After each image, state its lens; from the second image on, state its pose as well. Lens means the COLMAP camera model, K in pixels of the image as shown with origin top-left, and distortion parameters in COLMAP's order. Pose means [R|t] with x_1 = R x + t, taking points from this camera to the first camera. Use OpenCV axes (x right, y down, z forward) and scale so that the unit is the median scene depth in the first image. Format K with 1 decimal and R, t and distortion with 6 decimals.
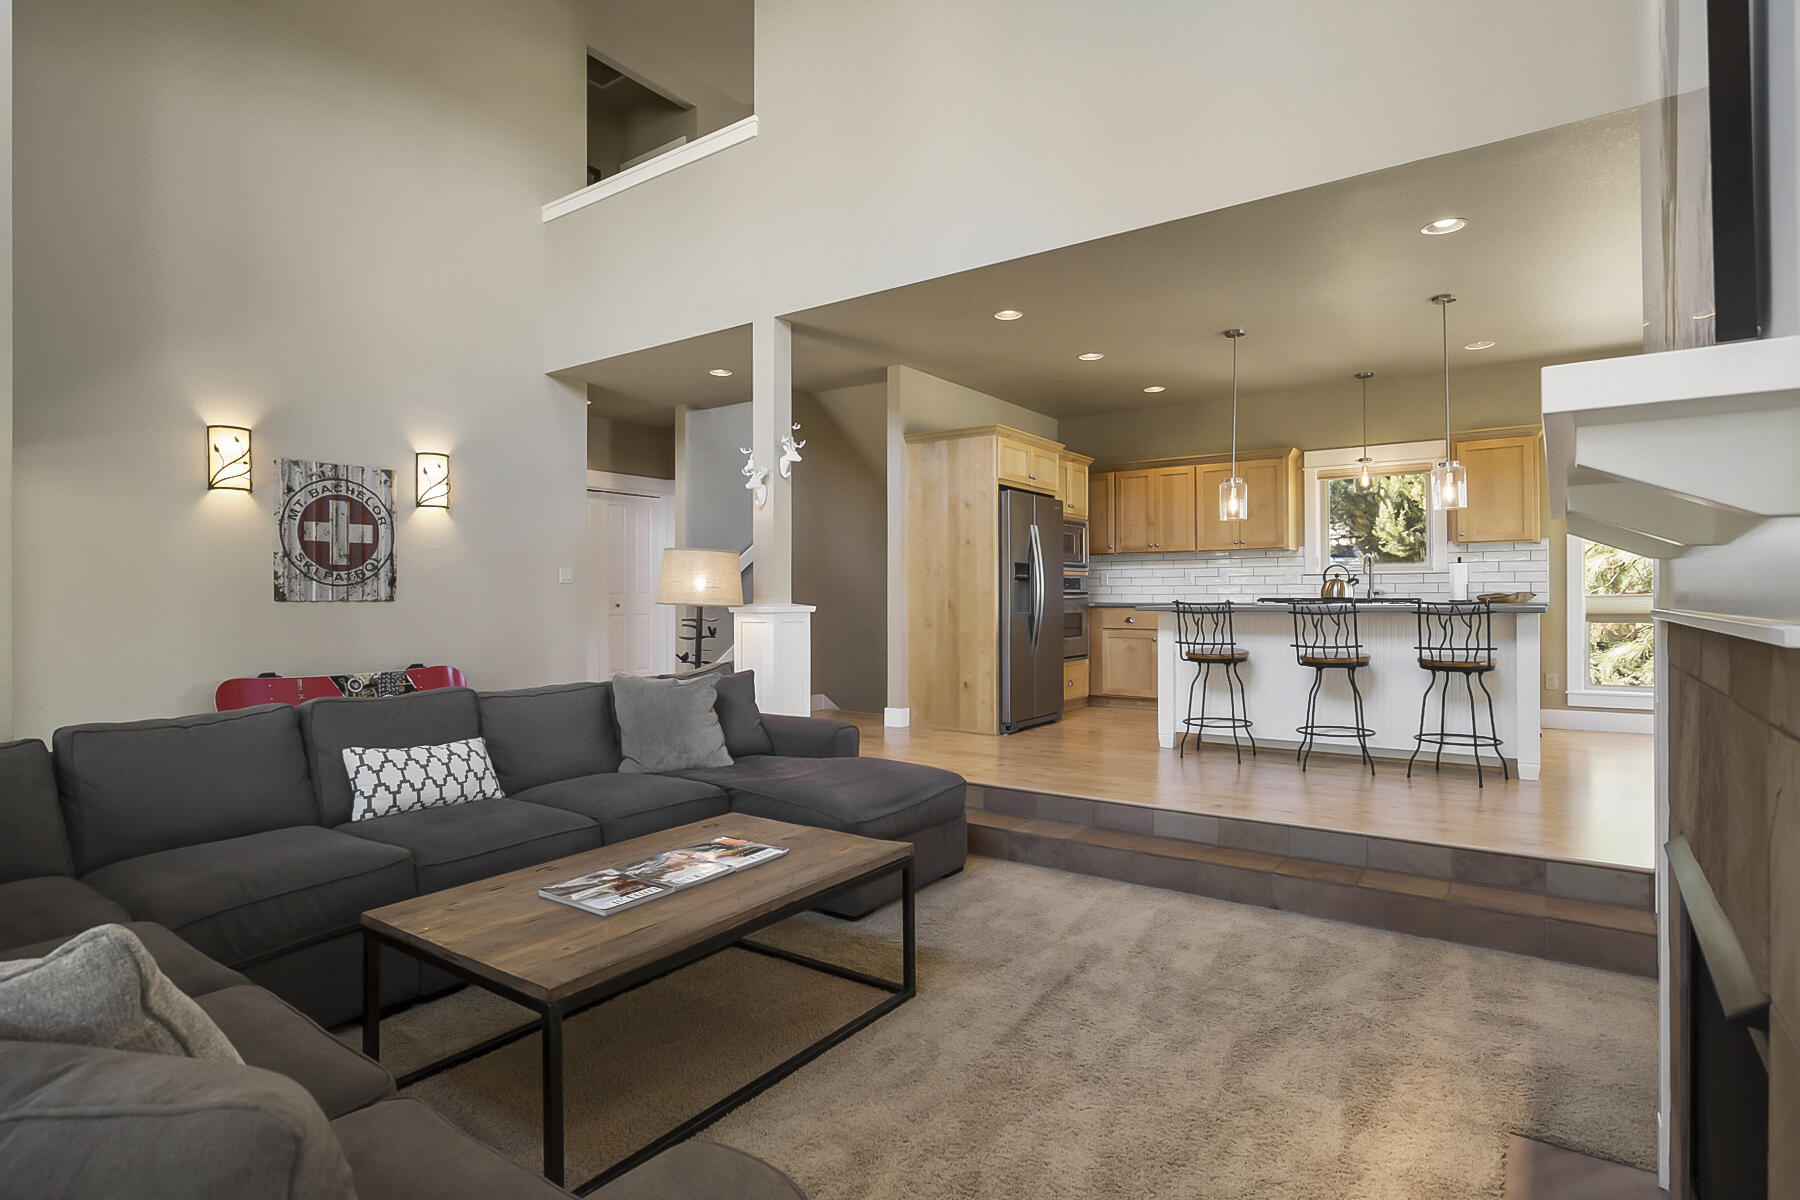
lens RADIAL K [[921.2, 0, 895.9], [0, 921.2, 594.7], [0, 0, 1]] dist [-0.023167, 0.013161]
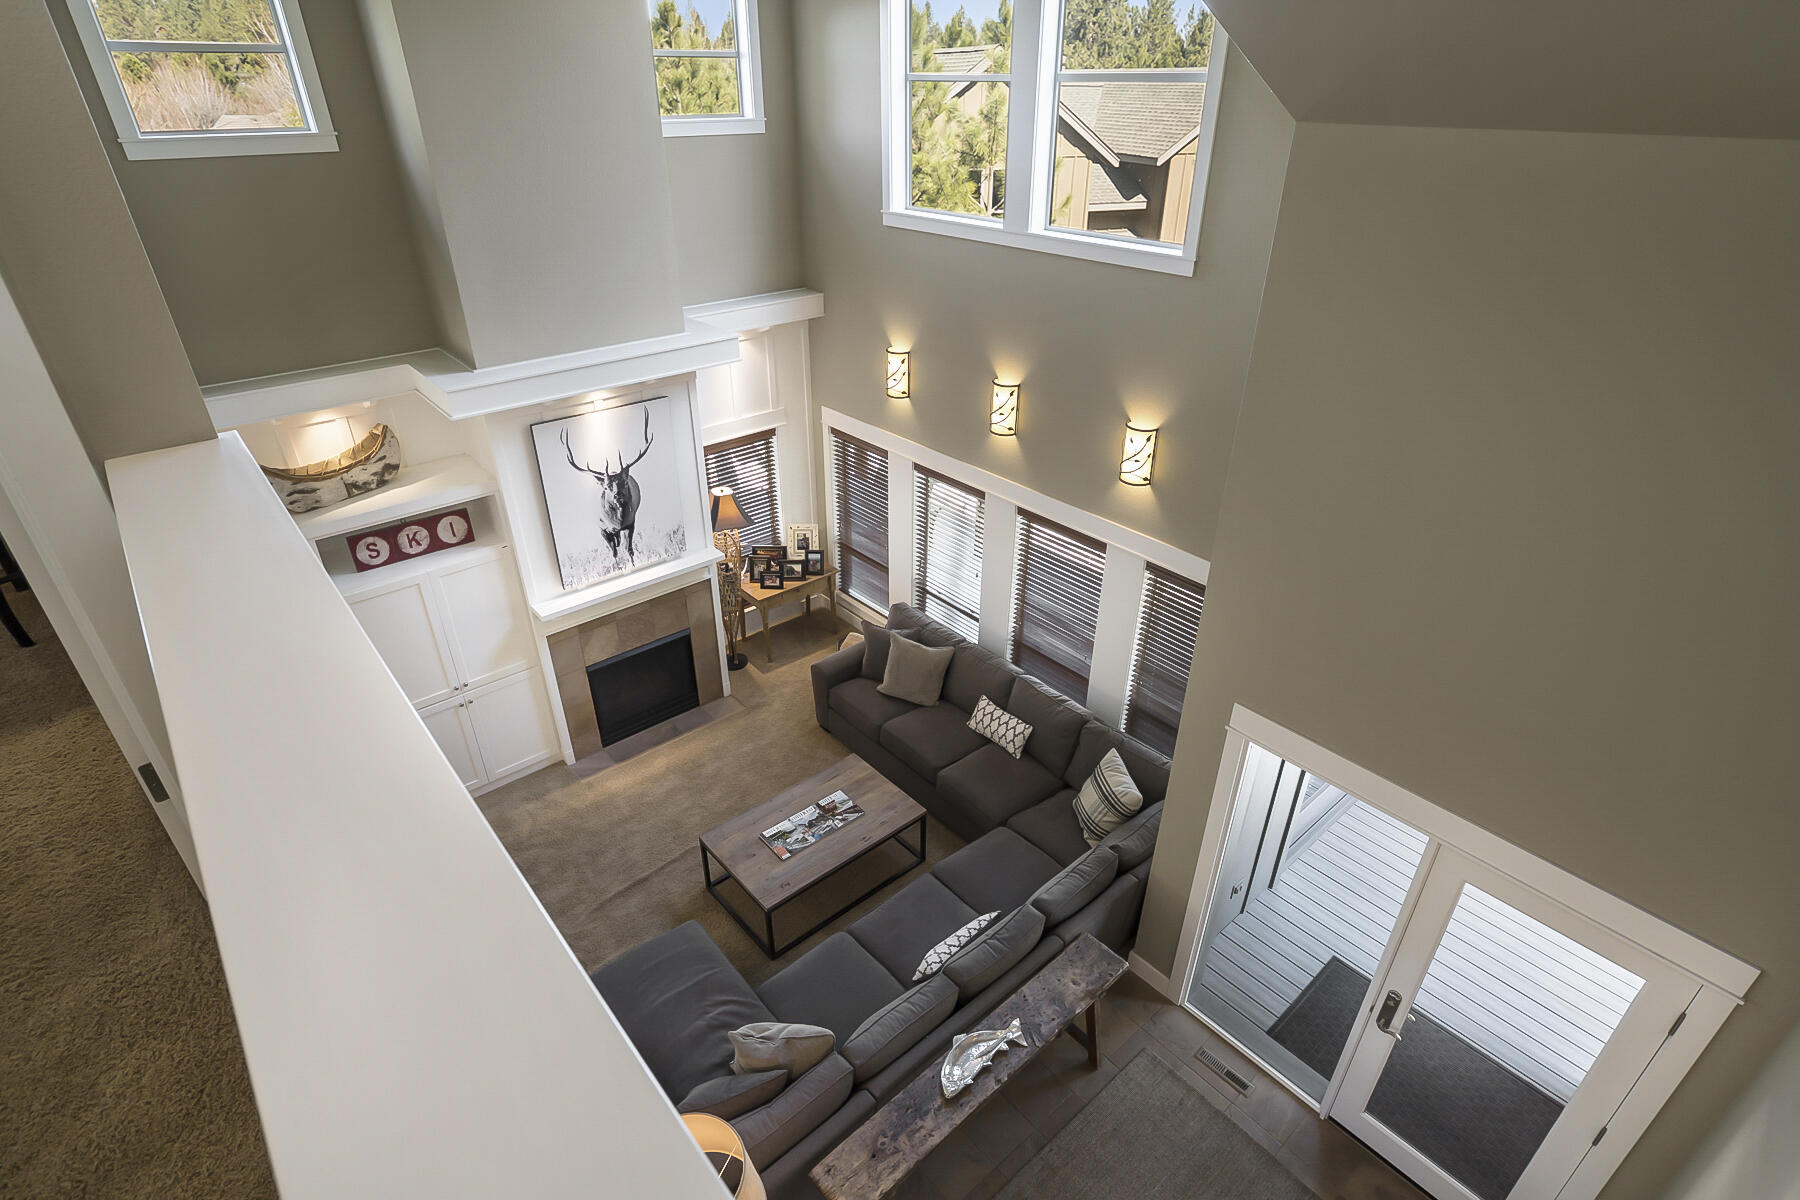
lens RADIAL K [[913.4, 0, 900.0], [0, 913.4, 600.0], [0, 0, 1]] dist [-0.025013, 0.014134]
pose [[-0.971656, -0.113817, 0.207194, -0.383949], [0.004503, 0.867395, 0.497599, -0.588781], [-0.236355, 0.484428, -0.842298, 1.152760]]
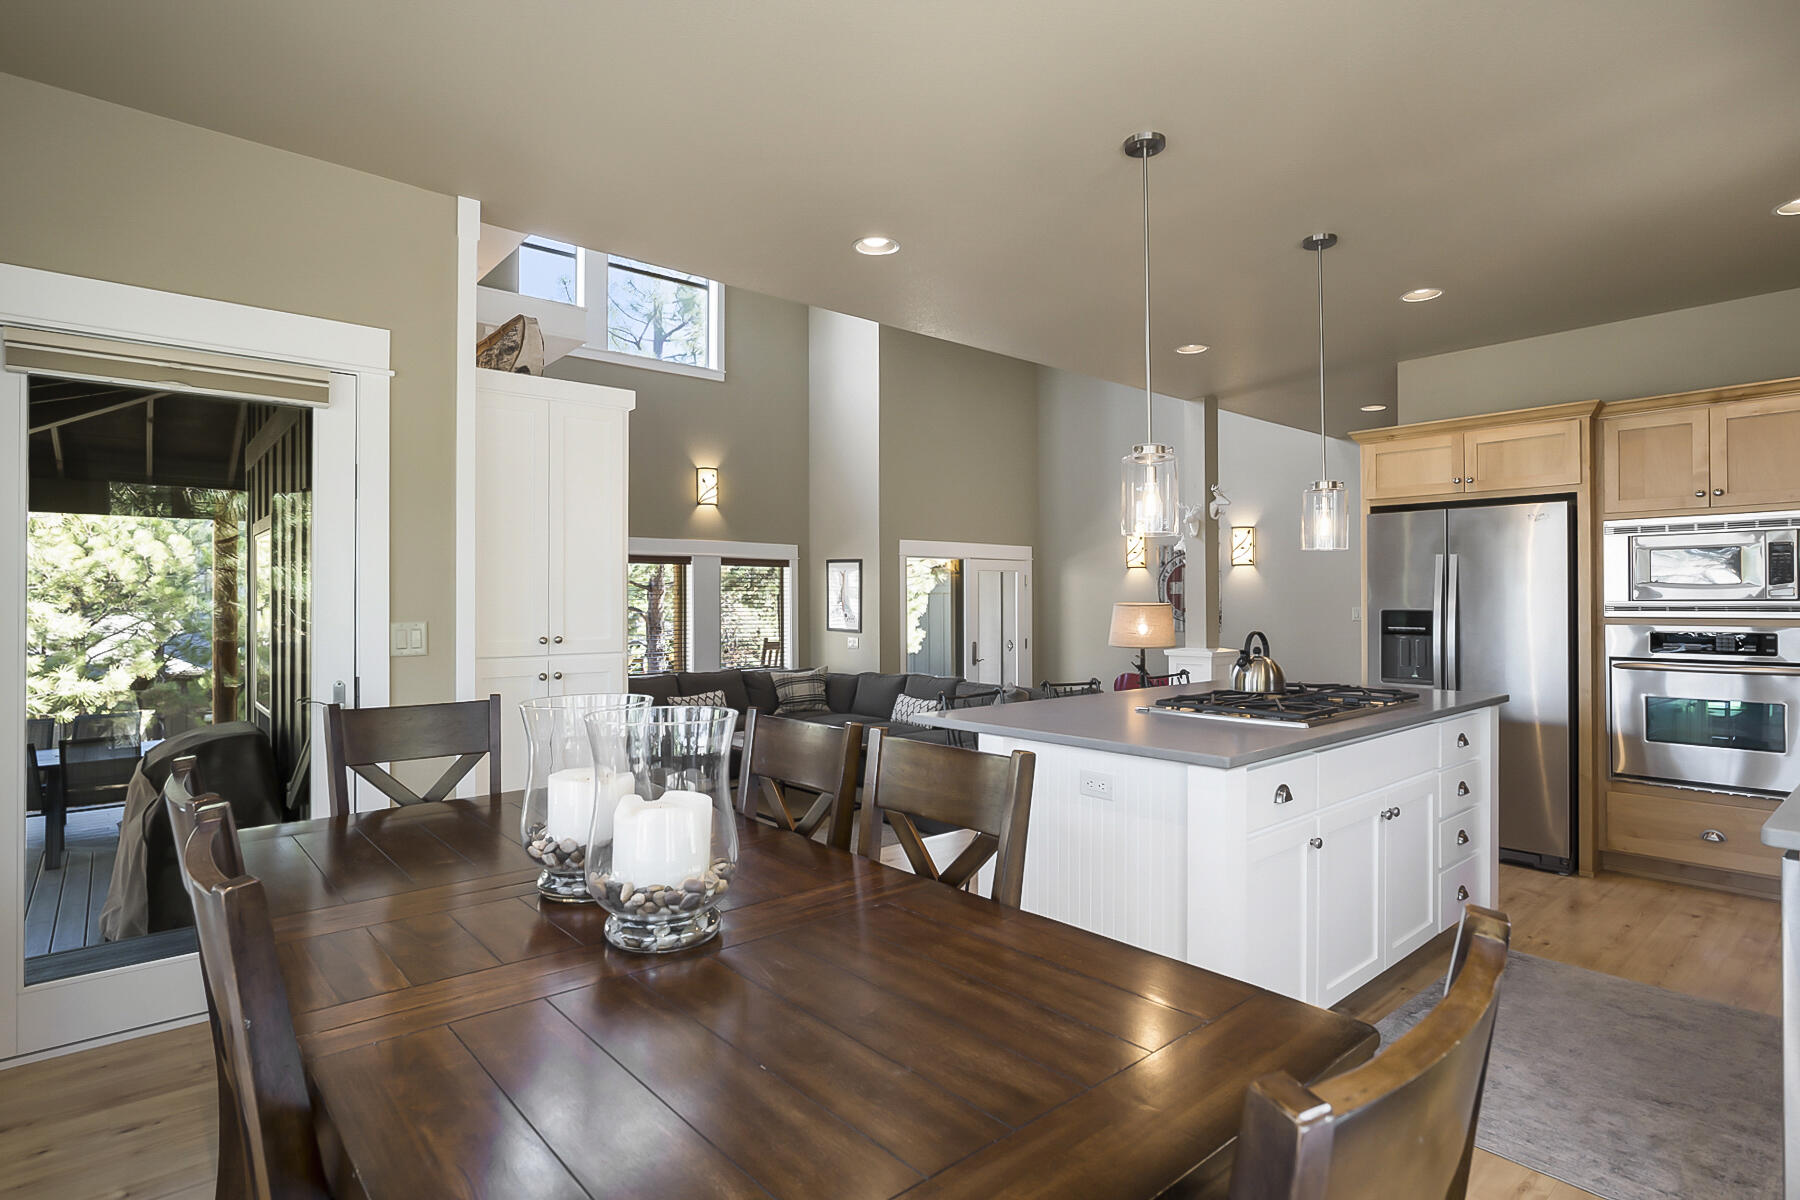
lens RADIAL K [[921.2, 0, 895.9], [0, 921.2, 594.7], [0, 0, 1]] dist [-0.023167, 0.013161]
pose [[-0.233803, -0.003454, -0.972278, 1.025866], [0.004803, 0.999977, -0.004708, -0.050357], [0.972272, -0.005771, -0.233781, 0.870213]]
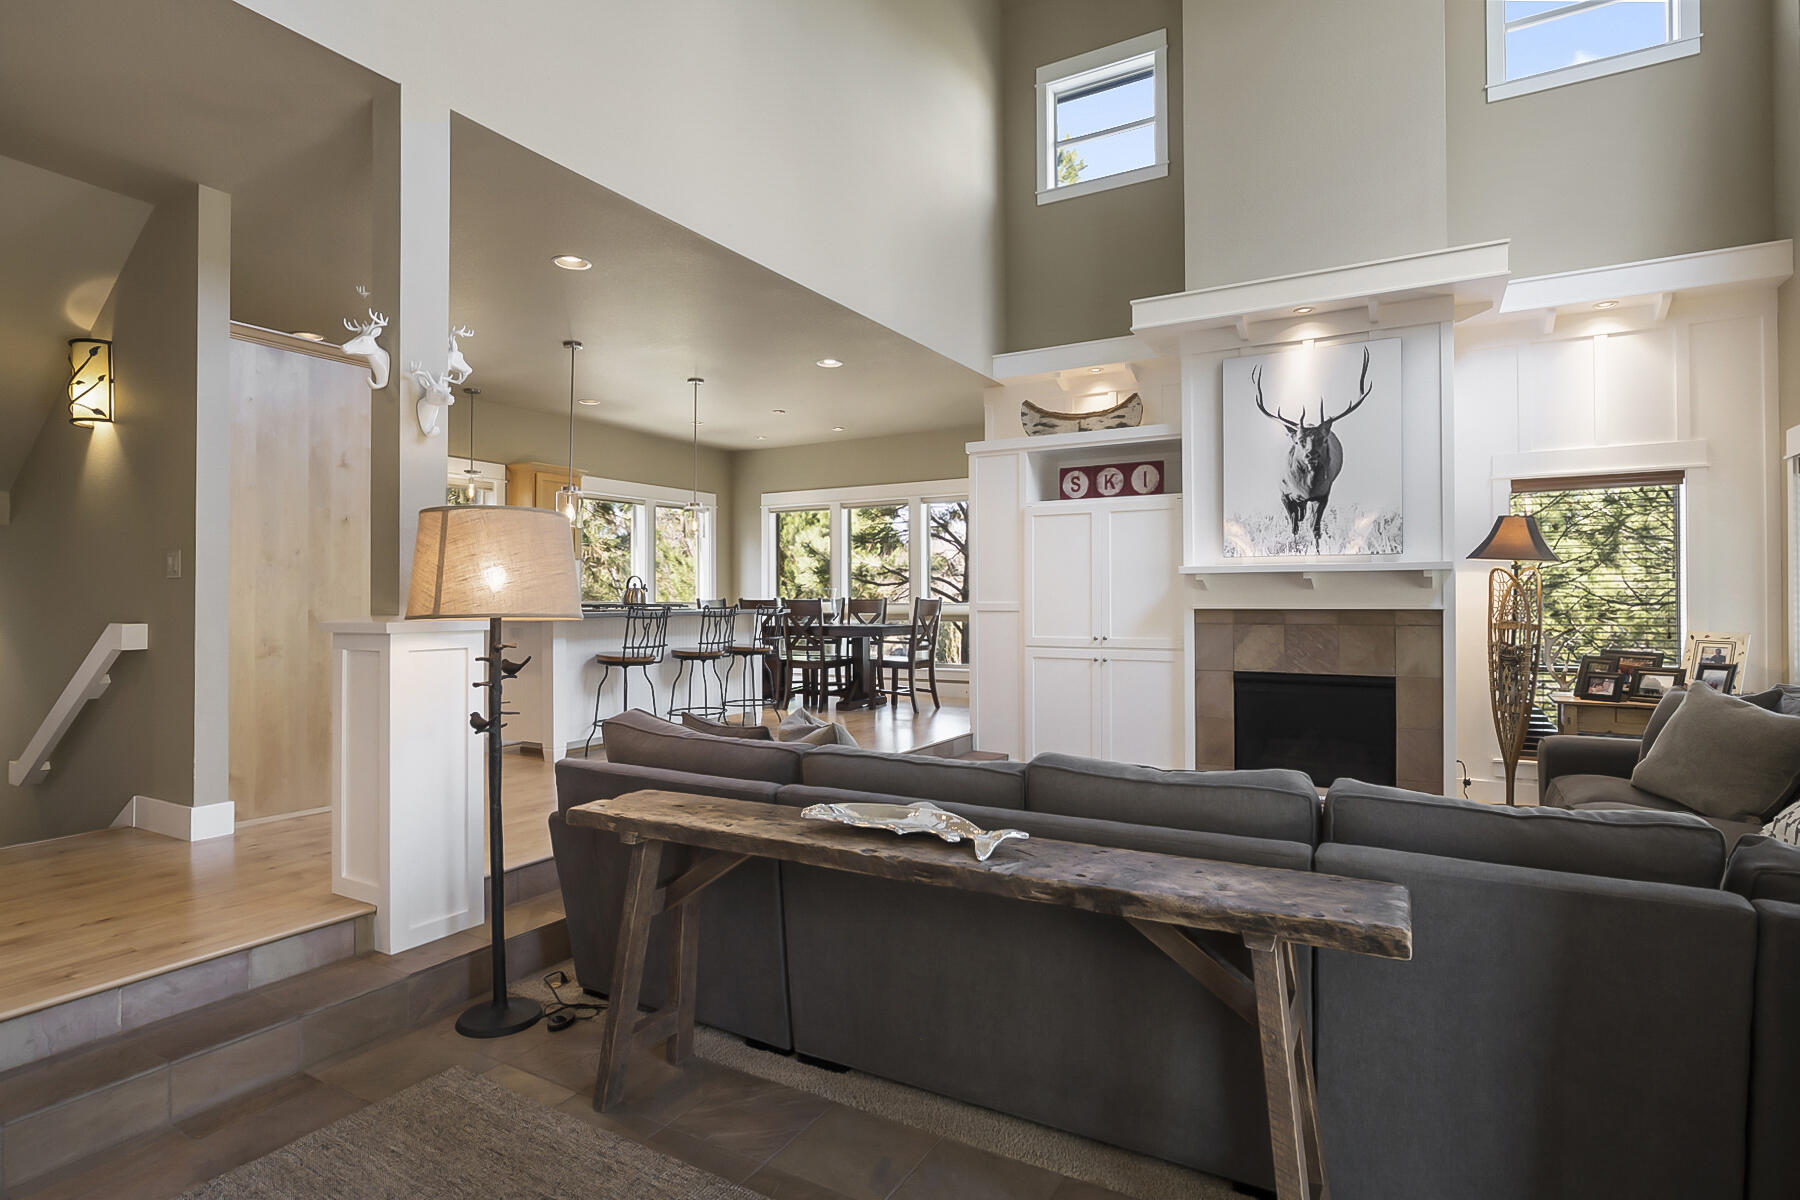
lens RADIAL K [[921.2, 0, 895.9], [0, 921.2, 594.7], [0, 0, 1]] dist [-0.023167, 0.013161]
pose [[-0.097379, 0.009579, 0.995201, -0.684882], [0.000755, 0.999954, -0.009551, 0.002918], [-0.995247, -0.000179, -0.097382, 0.743607]]
